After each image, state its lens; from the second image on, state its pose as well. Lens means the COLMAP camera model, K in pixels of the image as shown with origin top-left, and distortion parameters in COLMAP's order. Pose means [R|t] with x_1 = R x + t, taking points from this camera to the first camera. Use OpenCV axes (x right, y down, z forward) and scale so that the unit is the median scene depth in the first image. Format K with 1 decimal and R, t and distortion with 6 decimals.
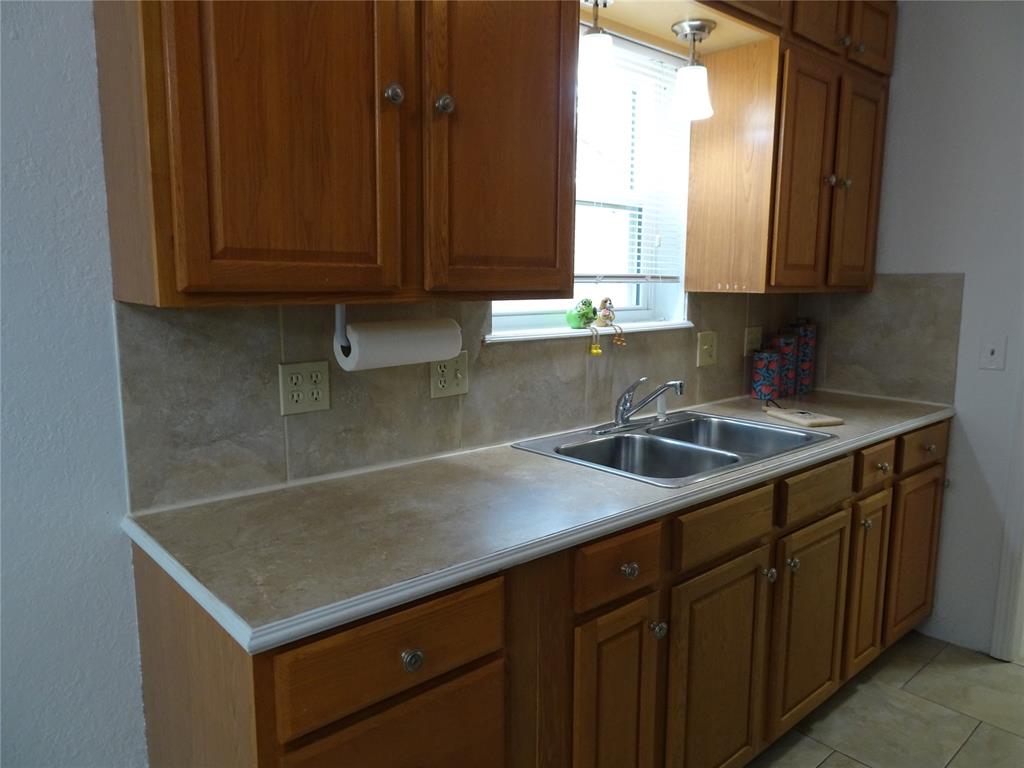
lens RADIAL K [[726.6, 0, 512.9], [0, 726.6, 383.5], [0, 0, 1]] dist [0.004731, -0.000403]
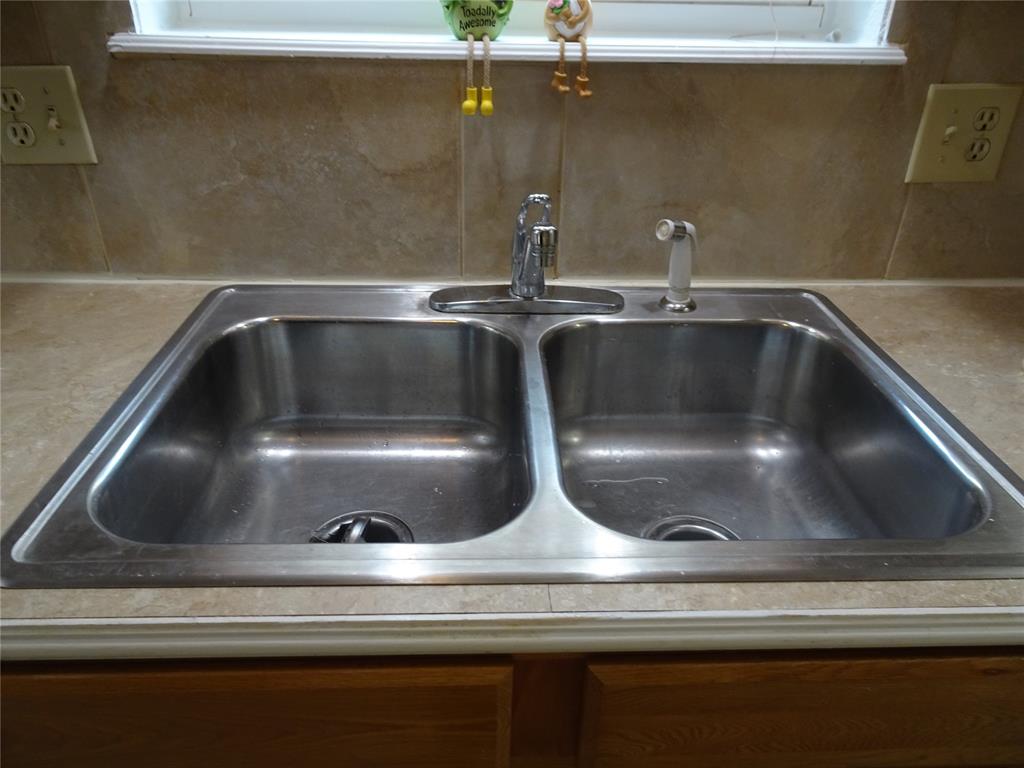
lens RADIAL K [[726.6, 0, 512.1], [0, 726.6, 384.4], [0, 0, 1]] dist [0.004731, -0.000403]
pose [[0.775529, 0.323921, -0.541877, 0.396284], [-0.109851, 0.914480, 0.389435, -0.061293], [0.621681, -0.242492, 0.744788, 0.677156]]
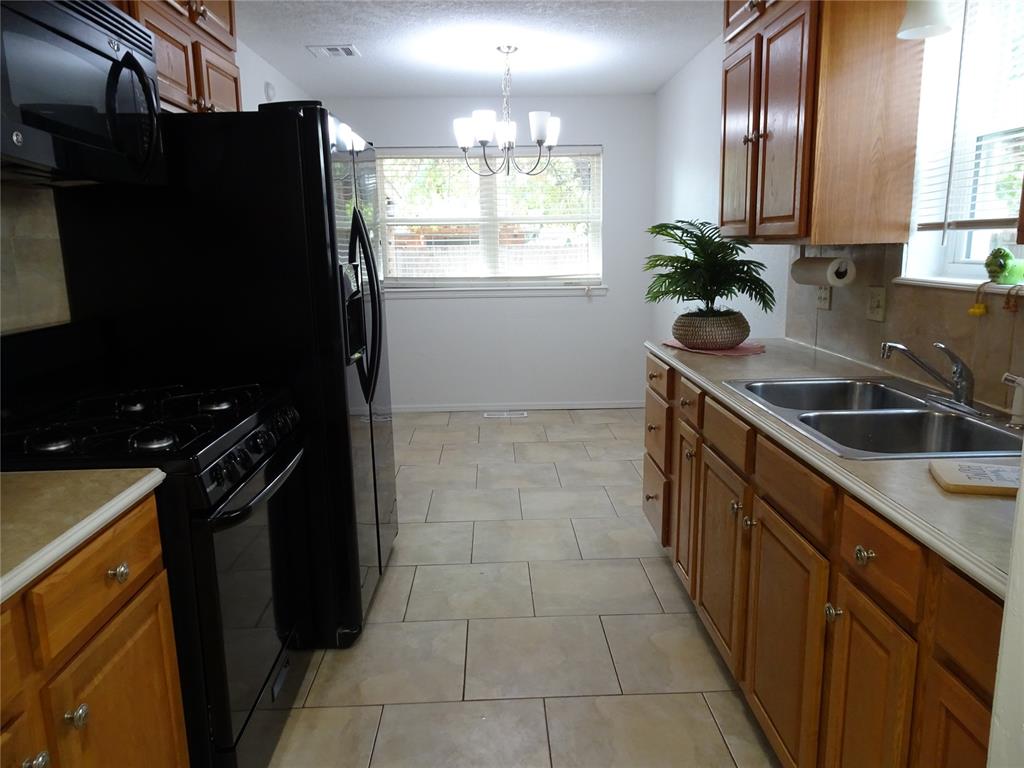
lens RADIAL K [[726.6, 0, 513.8], [0, 726.6, 384.4], [0, 0, 1]] dist [0.004731, -0.000403]
pose [[-0.643091, 0.153882, -0.750169, 1.115889], [-0.095214, 0.955934, 0.277714, -0.146850], [0.759847, 0.250022, -0.600101, 1.122776]]
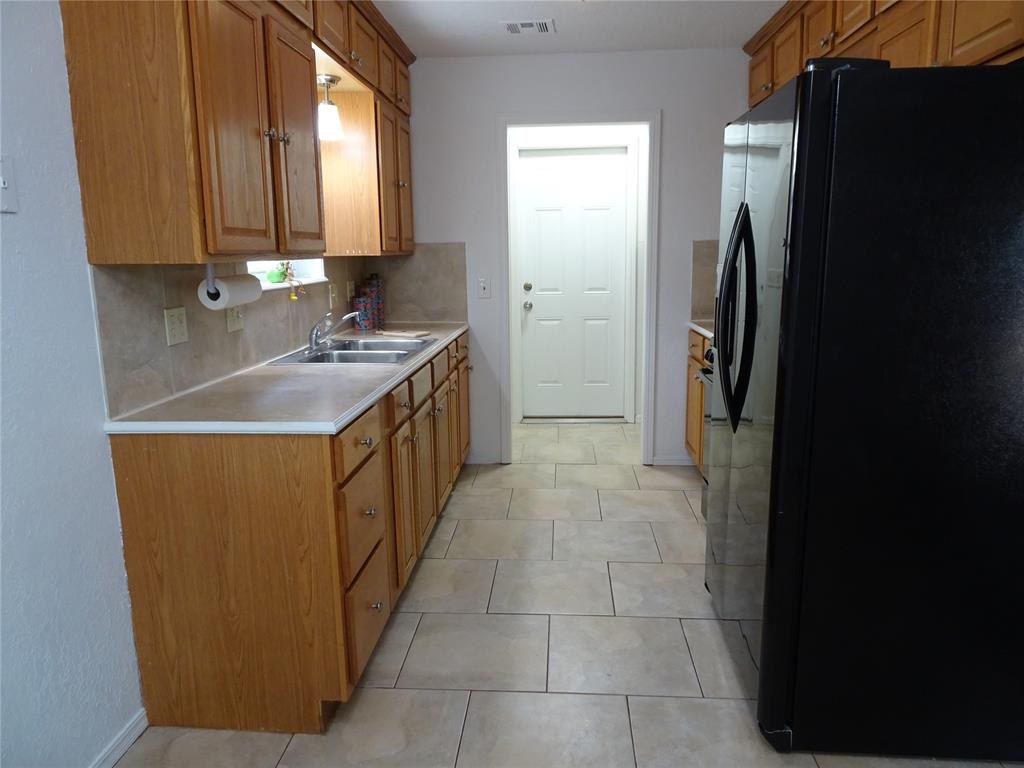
lens RADIAL K [[726.6, 0, 512.8], [0, 726.6, 384.9], [0, 0, 1]] dist [0.004731, -0.000403]
pose [[0.715739, -0.142468, 0.683681, -0.584171], [0.117502, 0.989581, 0.083201, 0.056904], [-0.688412, 0.020784, 0.725022, -0.337769]]
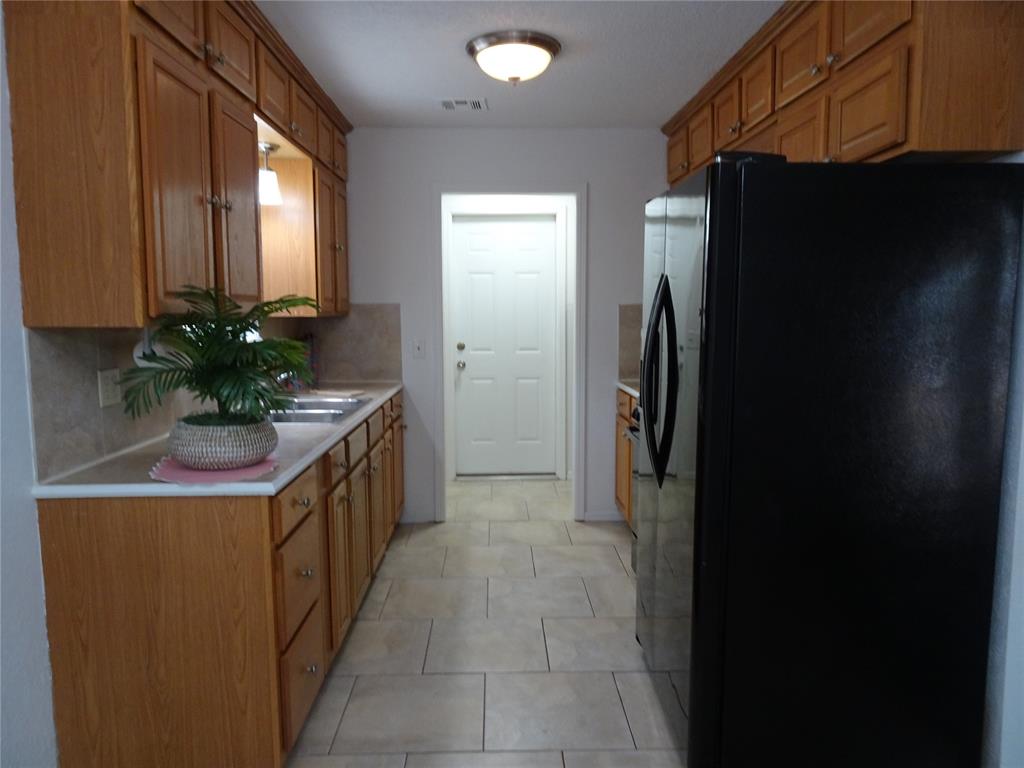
lens RADIAL K [[726.6, 0, 513.1], [0, 726.6, 385.3], [0, 0, 1]] dist [0.004731, -0.000403]
pose [[0.646922, -0.088791, 0.757369, -0.617265], [0.115801, 0.993118, 0.017516, 0.048828], [-0.753712, 0.076373, 0.652752, -0.361695]]
